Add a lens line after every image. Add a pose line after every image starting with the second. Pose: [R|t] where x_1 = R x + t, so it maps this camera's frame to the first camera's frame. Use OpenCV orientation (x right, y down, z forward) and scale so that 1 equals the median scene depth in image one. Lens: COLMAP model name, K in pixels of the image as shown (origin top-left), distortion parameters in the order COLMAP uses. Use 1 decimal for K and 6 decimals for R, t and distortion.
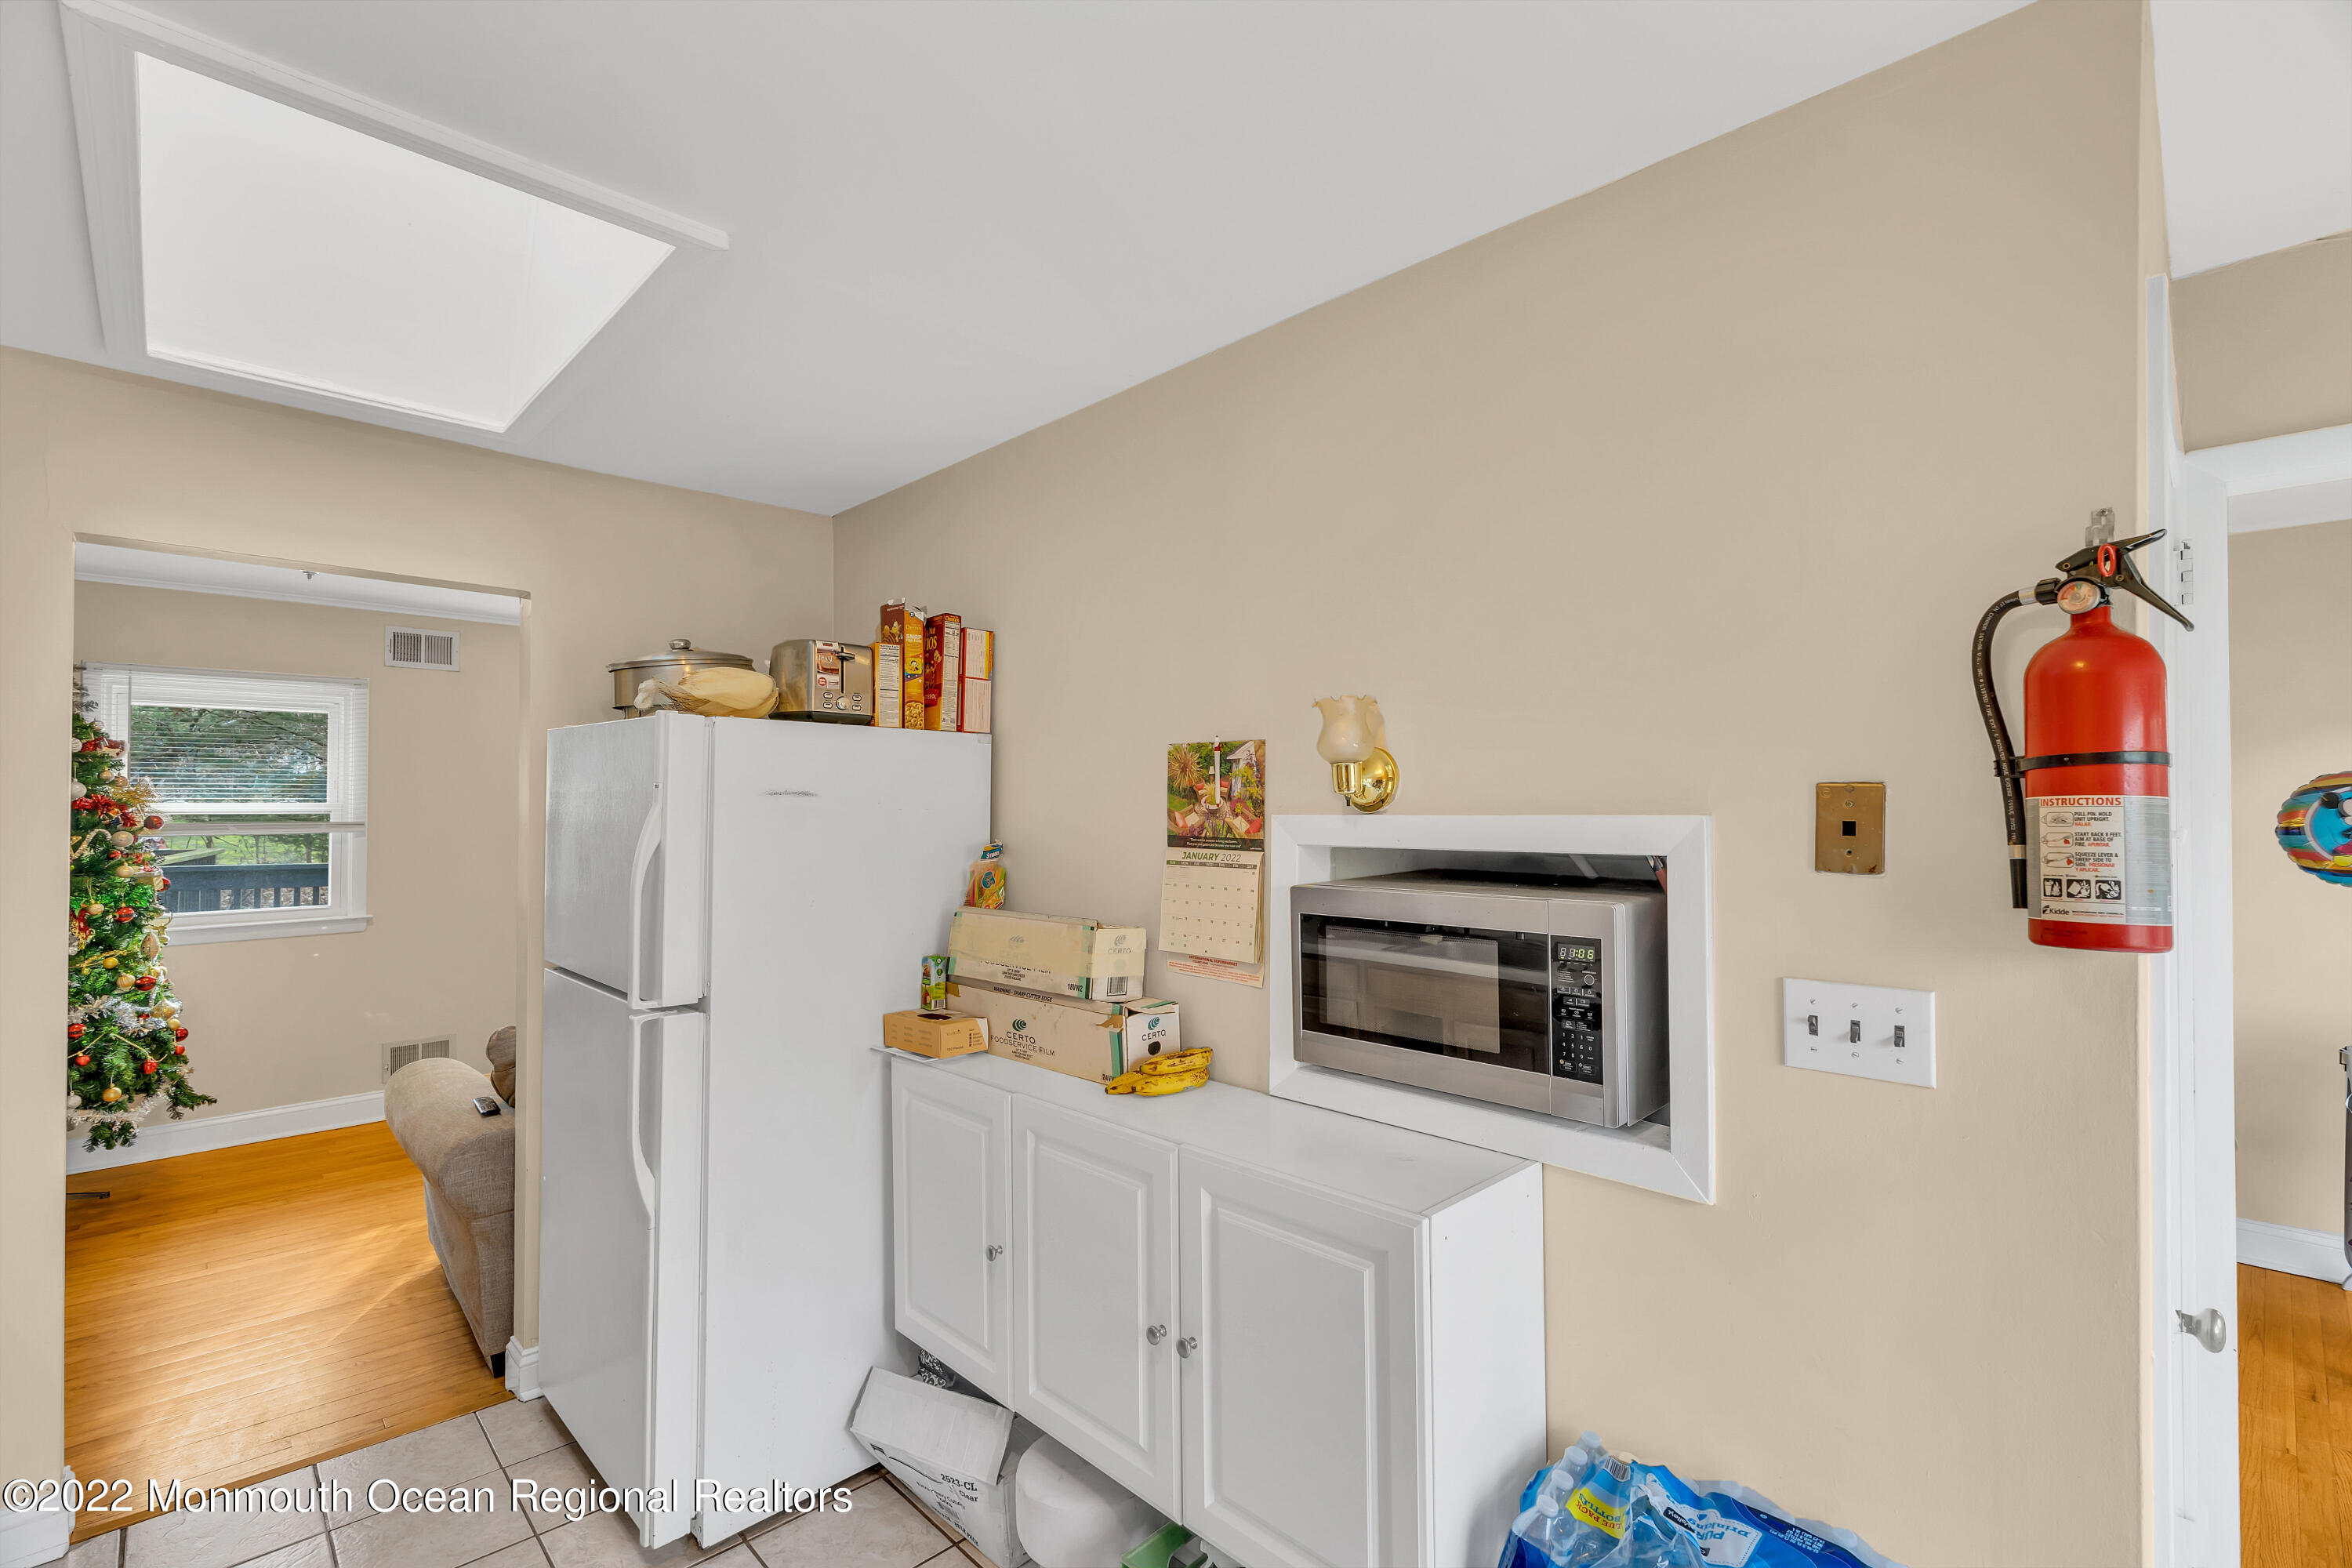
lens RADIAL K [[1056.2, 0, 1176.0], [0, 1056.2, 784.0], [0, 0, 1]] dist [0.001232, 0.000121]
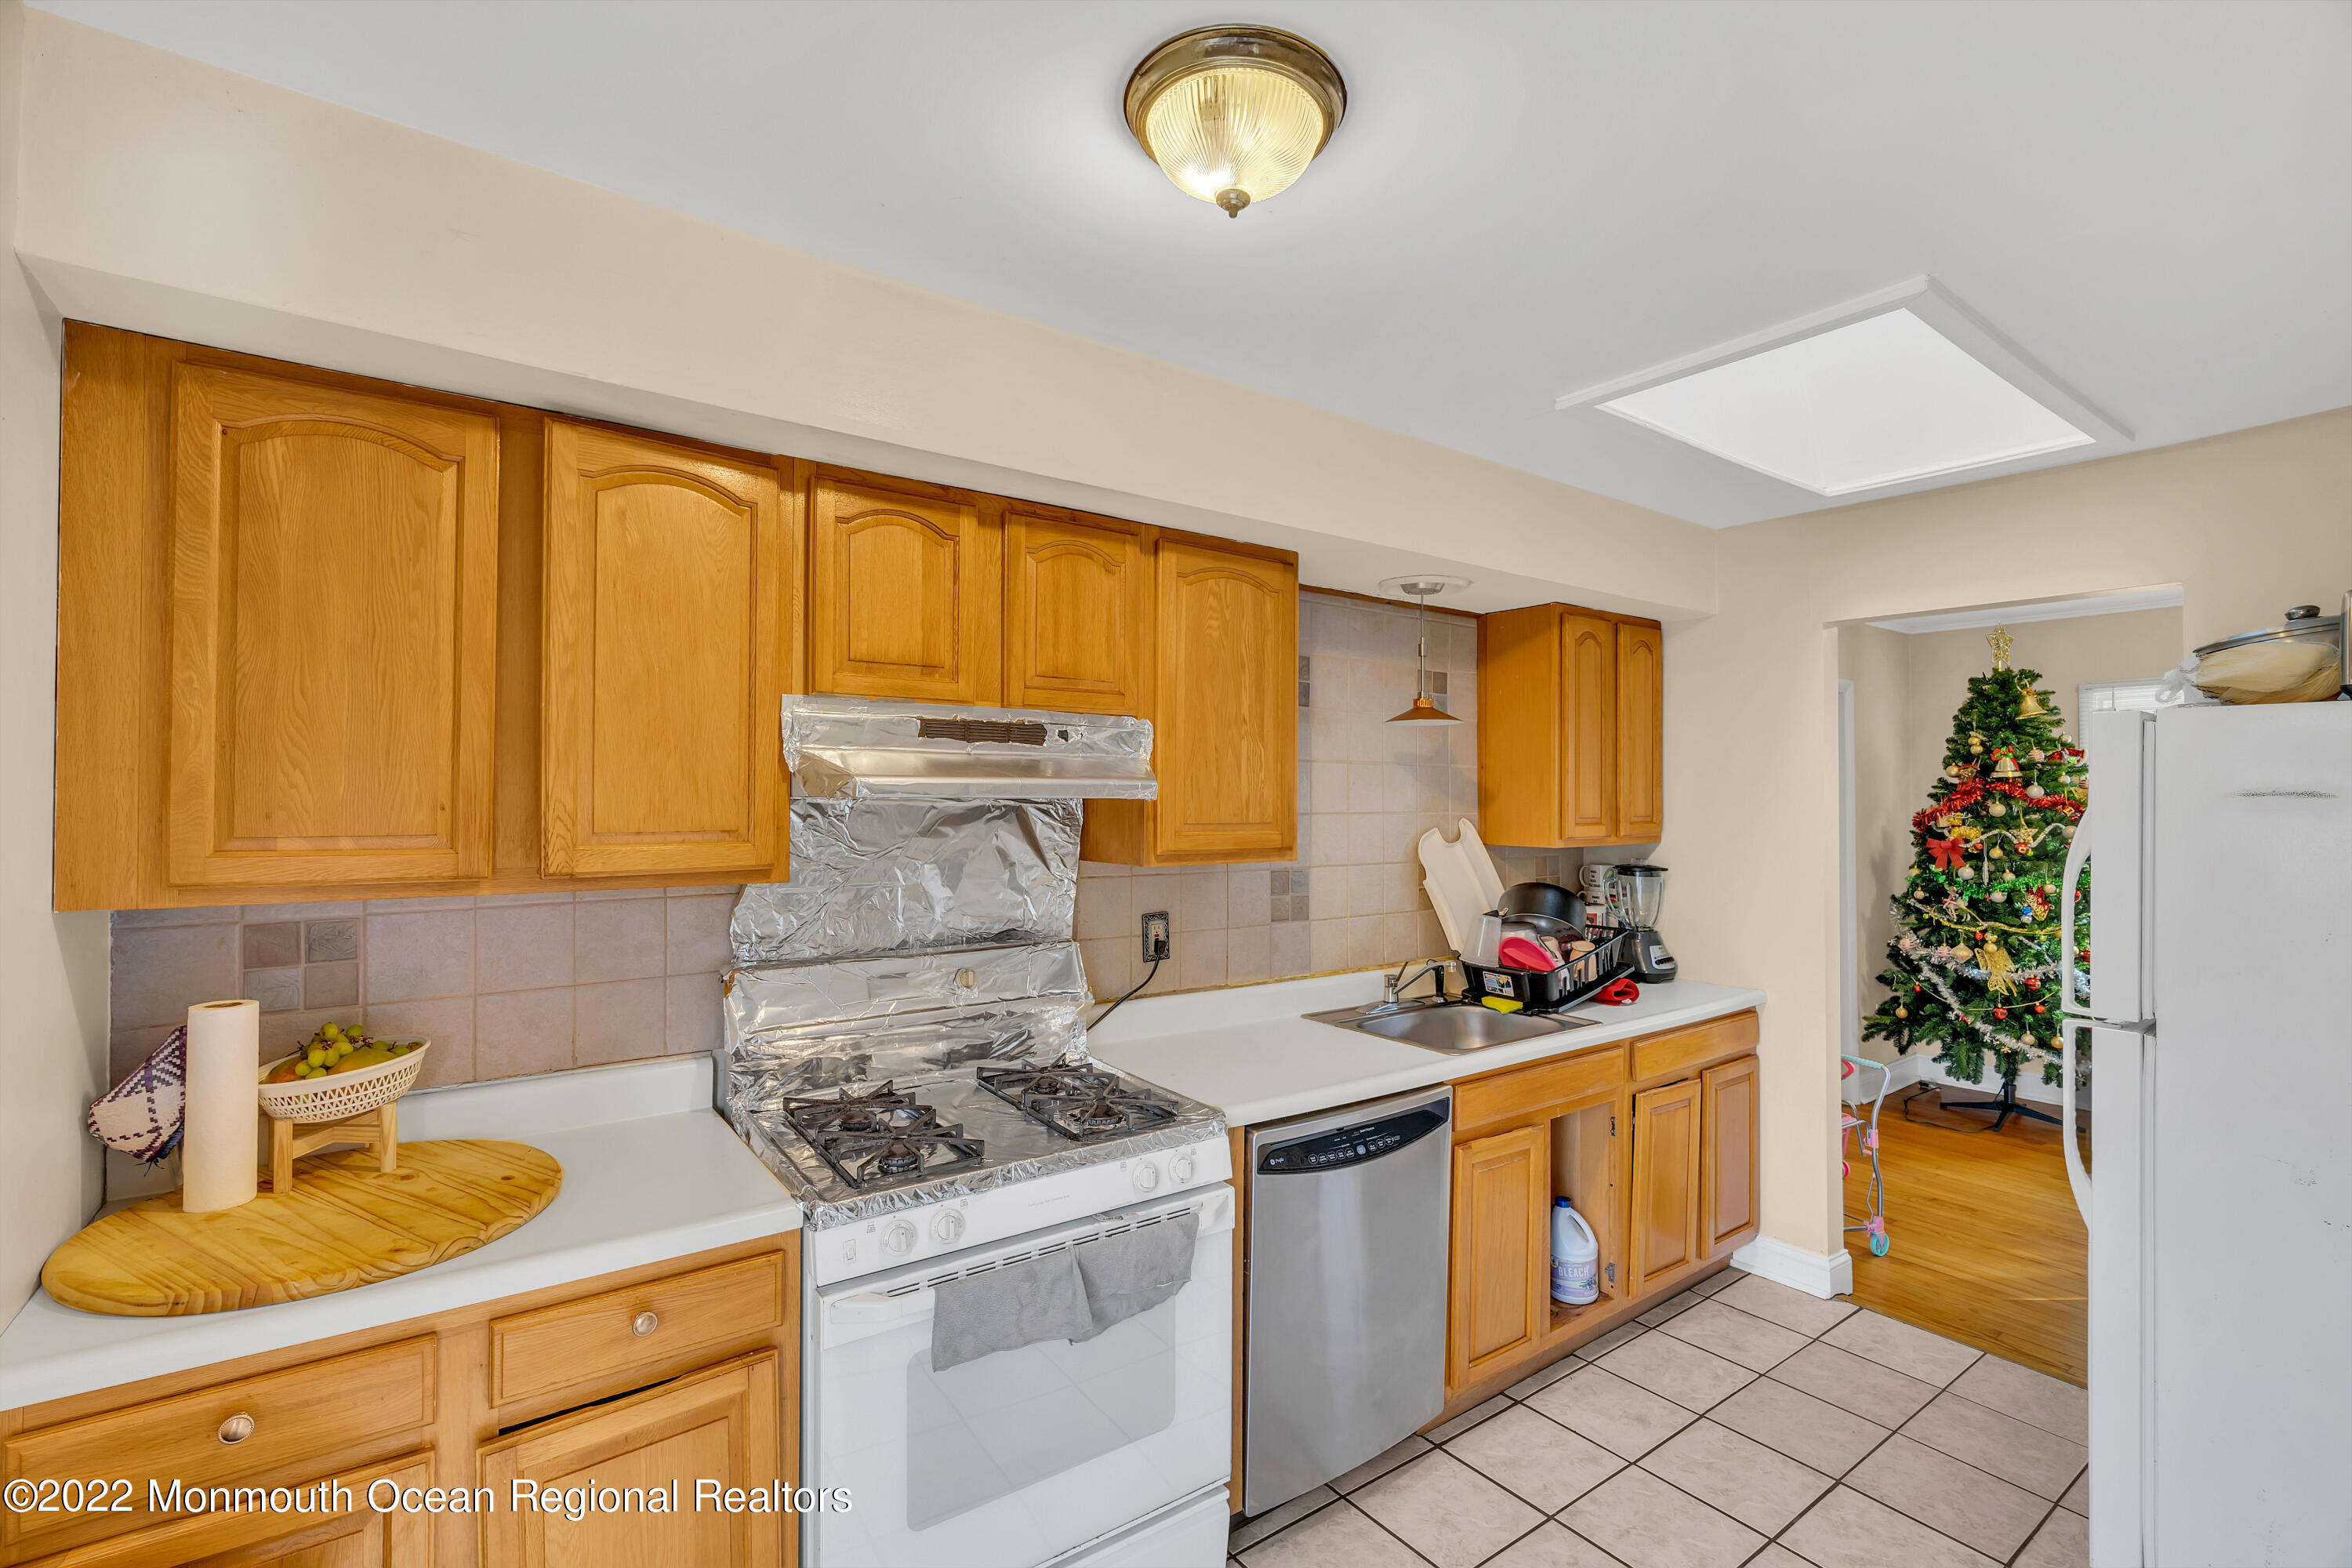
lens RADIAL K [[1056.2, 0, 1176.0], [0, 1056.2, 784.0], [0, 0, 1]] dist [0.001232, 0.000121]
pose [[-0.153319, -0.010783, -0.988118, 0.609202], [0.011609, 0.999852, -0.012713, 0.001891], [0.988109, -0.013420, -0.153171, 0.327162]]
